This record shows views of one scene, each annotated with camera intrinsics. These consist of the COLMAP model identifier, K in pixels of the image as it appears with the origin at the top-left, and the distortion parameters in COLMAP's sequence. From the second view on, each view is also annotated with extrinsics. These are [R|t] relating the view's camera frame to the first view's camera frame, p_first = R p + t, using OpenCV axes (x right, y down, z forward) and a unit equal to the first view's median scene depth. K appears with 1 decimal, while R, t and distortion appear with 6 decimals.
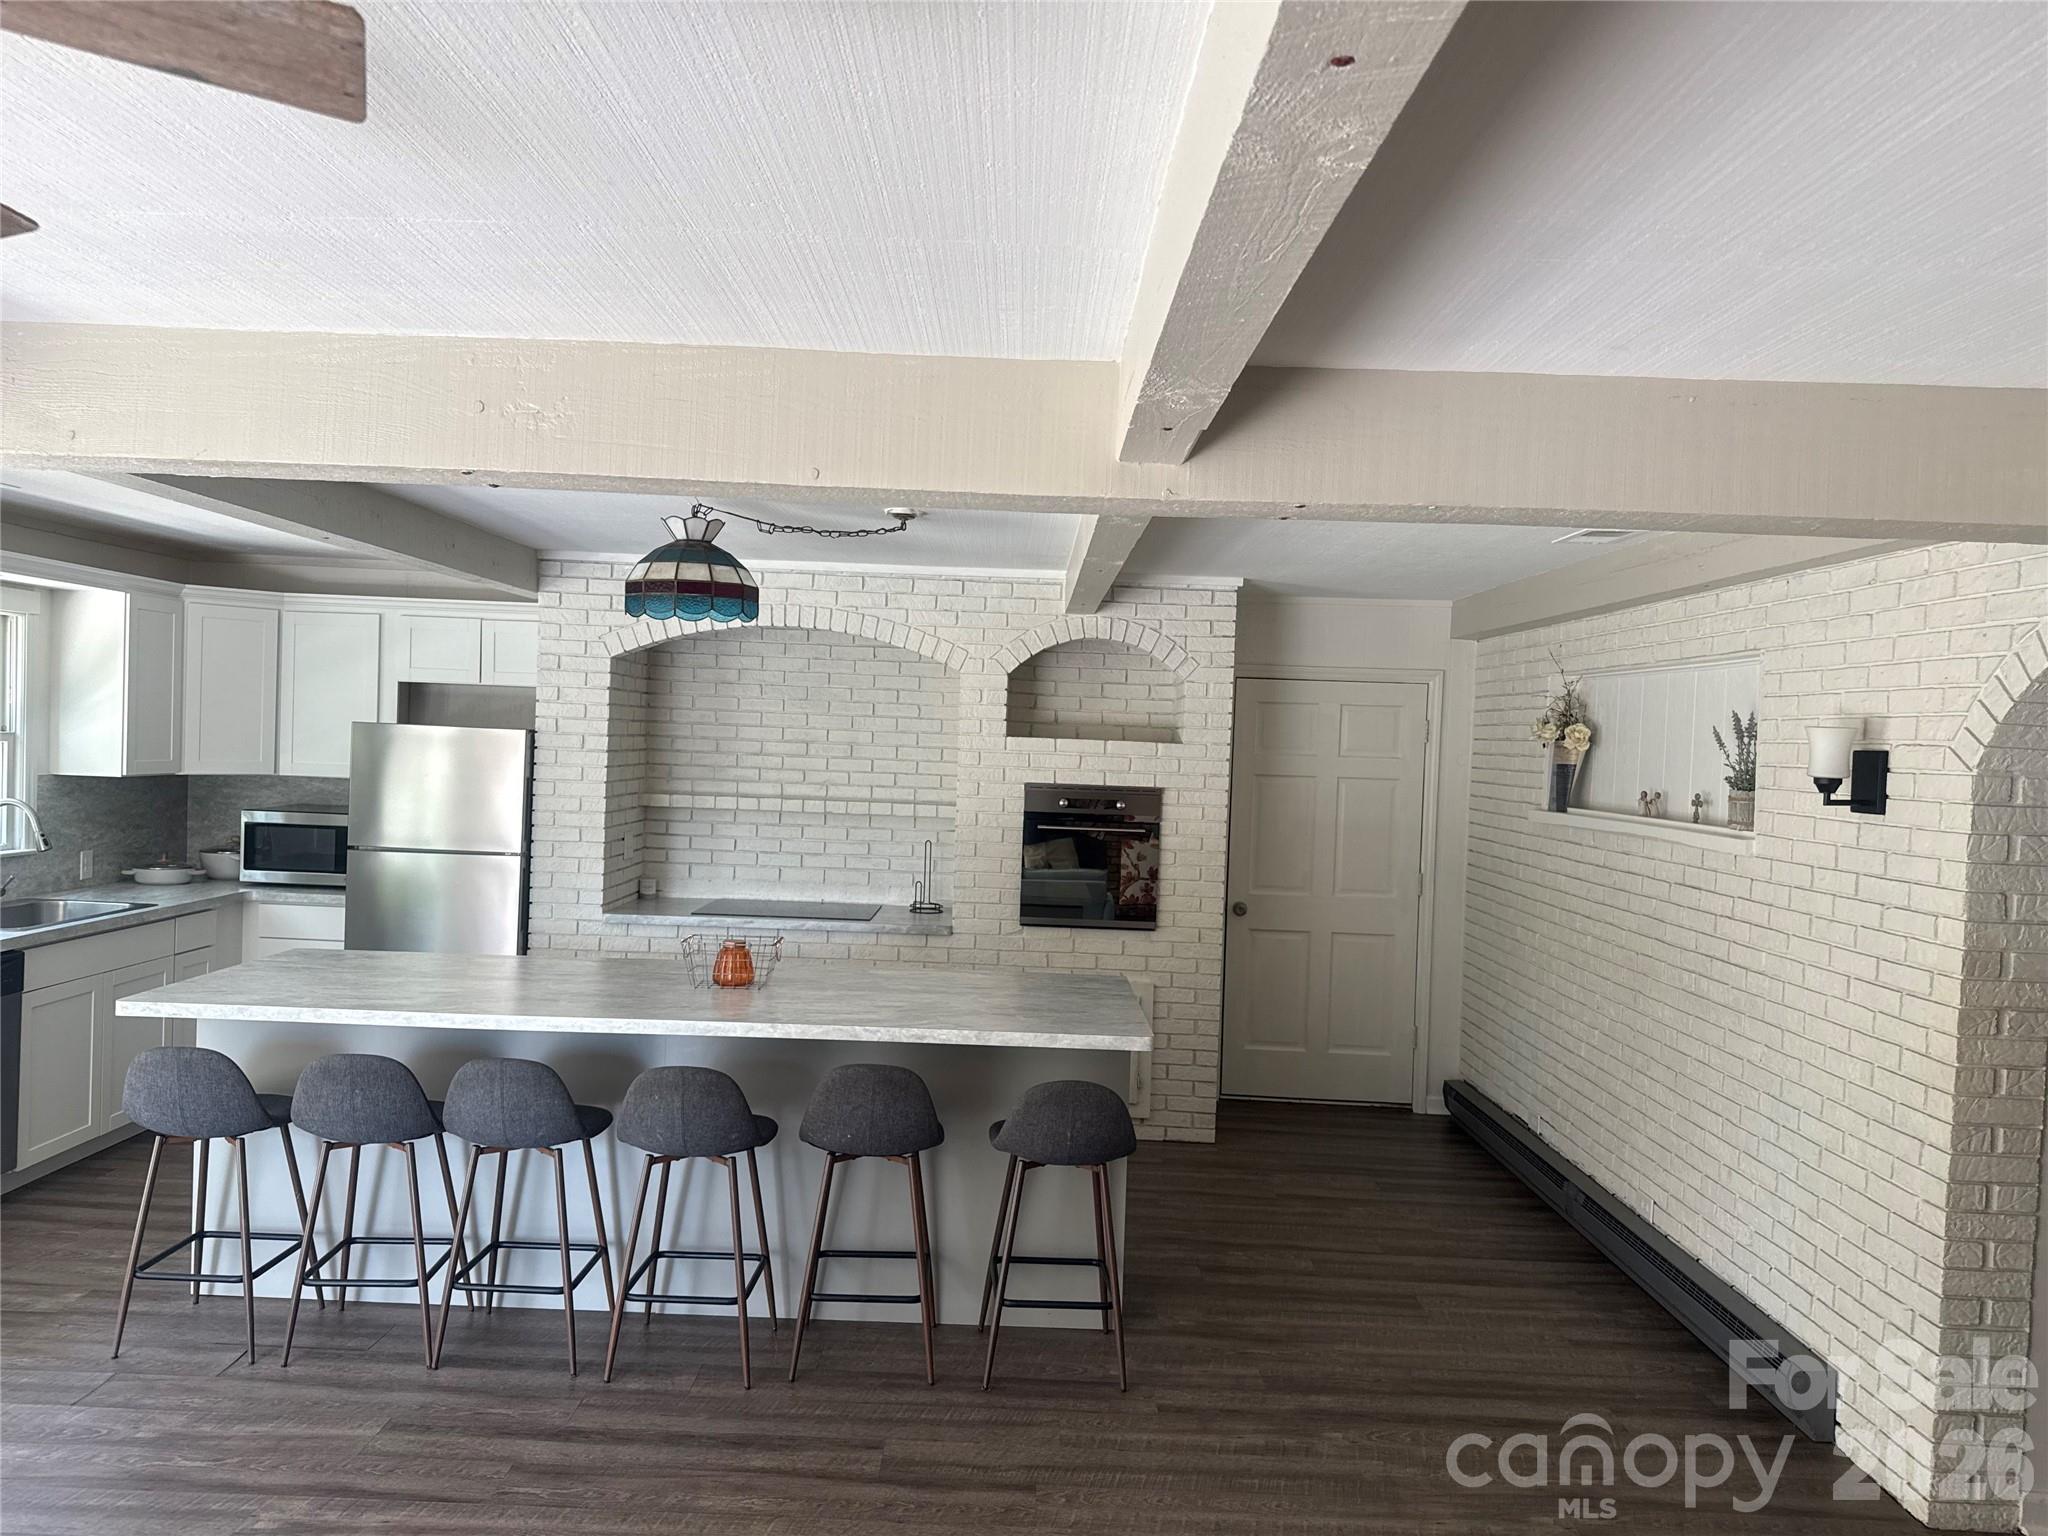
lens RADIAL K [[1440.6, 0, 1025.4], [0, 1440.6, 771.4], [0, 0, 1]] dist [0.062624, -0.081793]
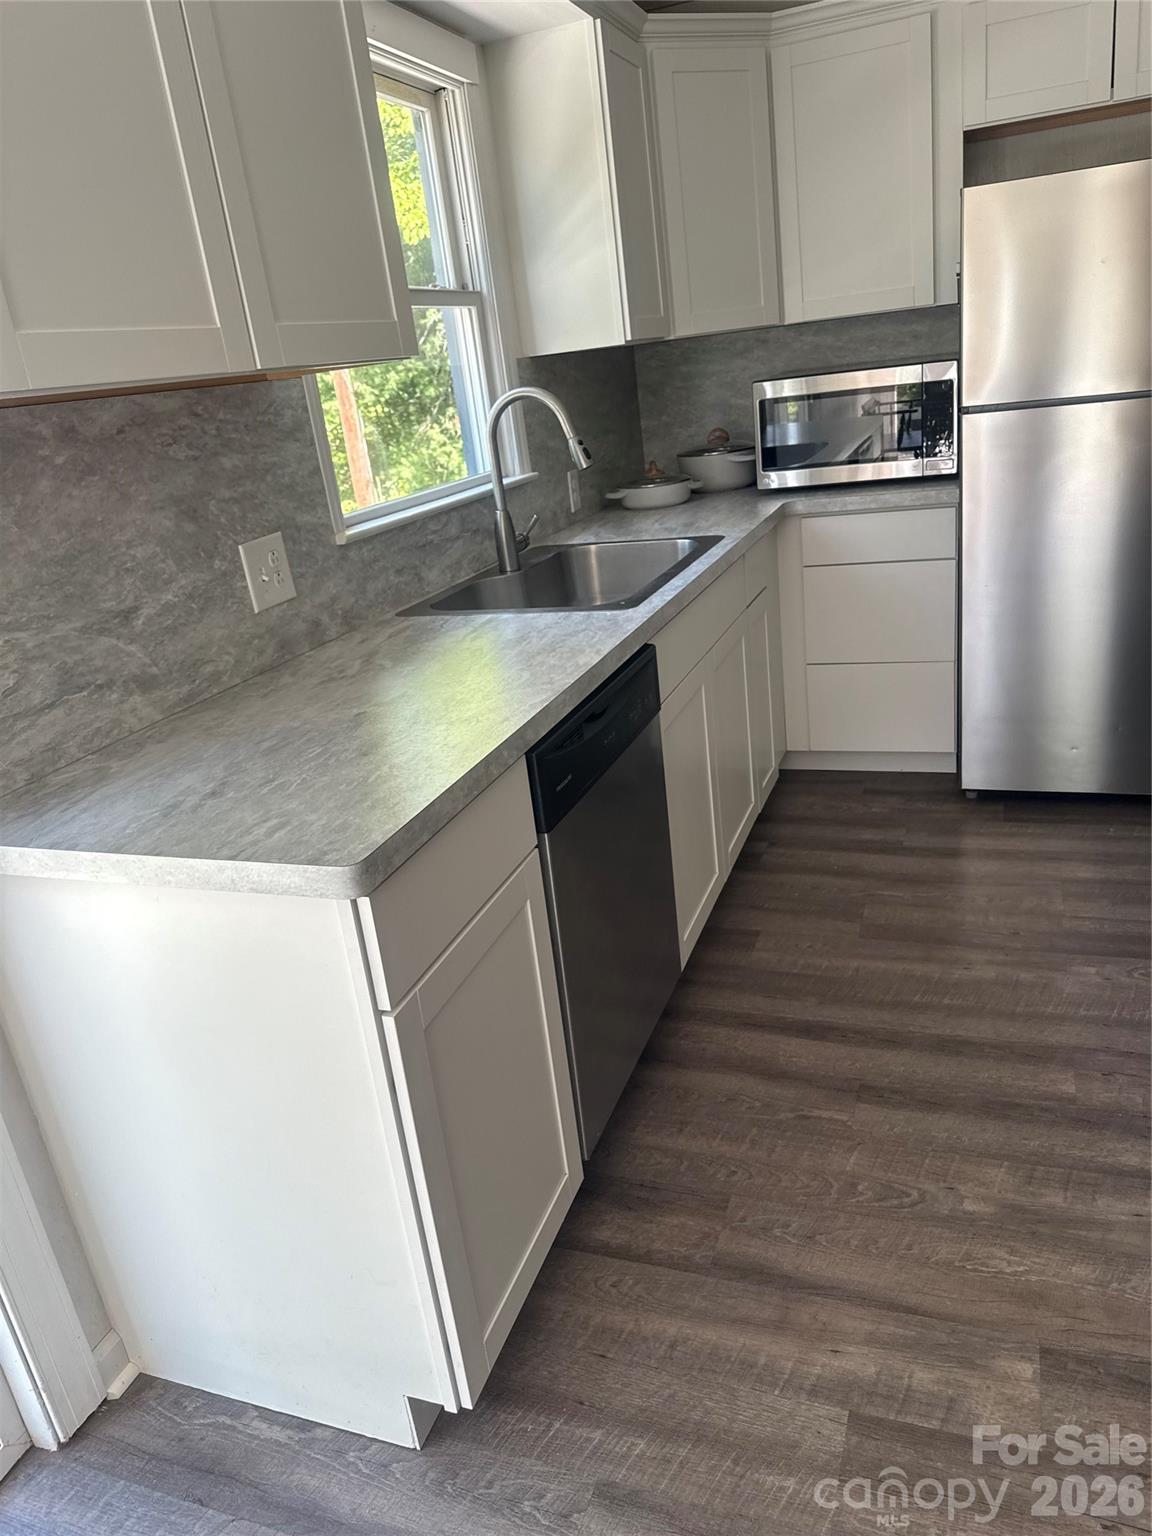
lens RADIAL K [[1080.4, 0, 580.6], [0, 1080.4, 754.7], [0, 0, 1]] dist [0.062624, -0.081793]
pose [[0.931674, -0.028298, -0.362191, -0.446599], [0.145038, 0.943038, 0.299406, 0.026803], [0.333087, -0.331480, 0.882708, 0.477804]]
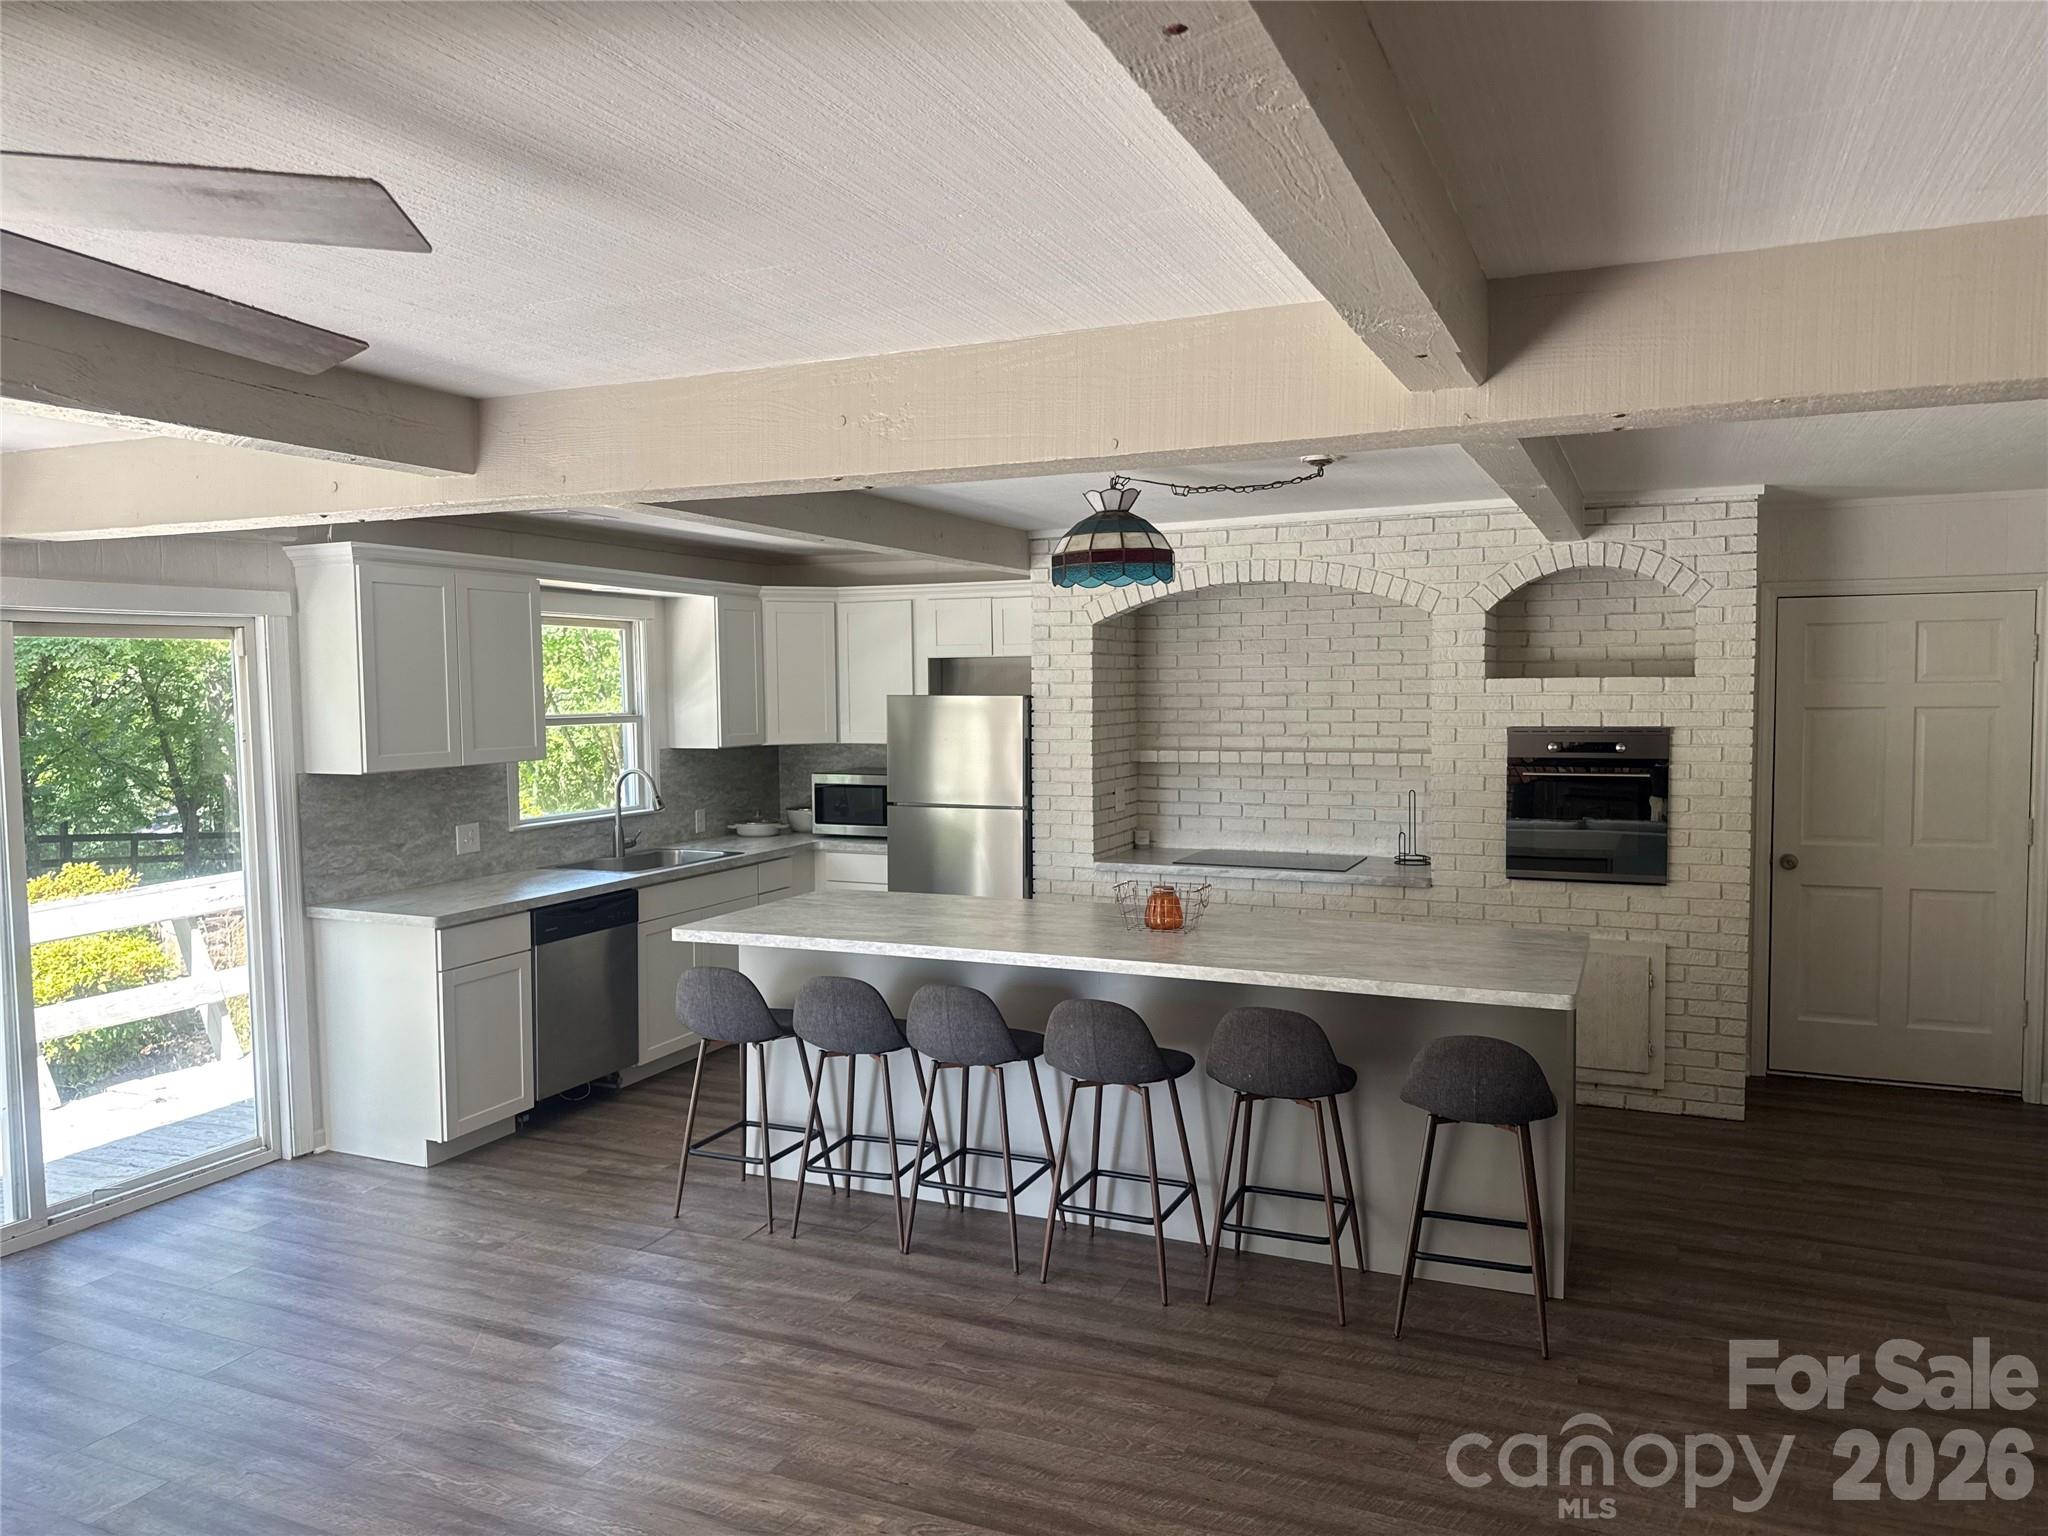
lens RADIAL K [[1440.6, 0, 1030.3], [0, 1440.6, 767.1], [0, 0, 1]] dist [0.062624, -0.081793]
pose [[0.916665, -0.024154, -0.398926, 0.094418], [0.035707, 0.999130, 0.021555, 0.002404], [0.398058, -0.034003, 0.916730, -0.000619]]
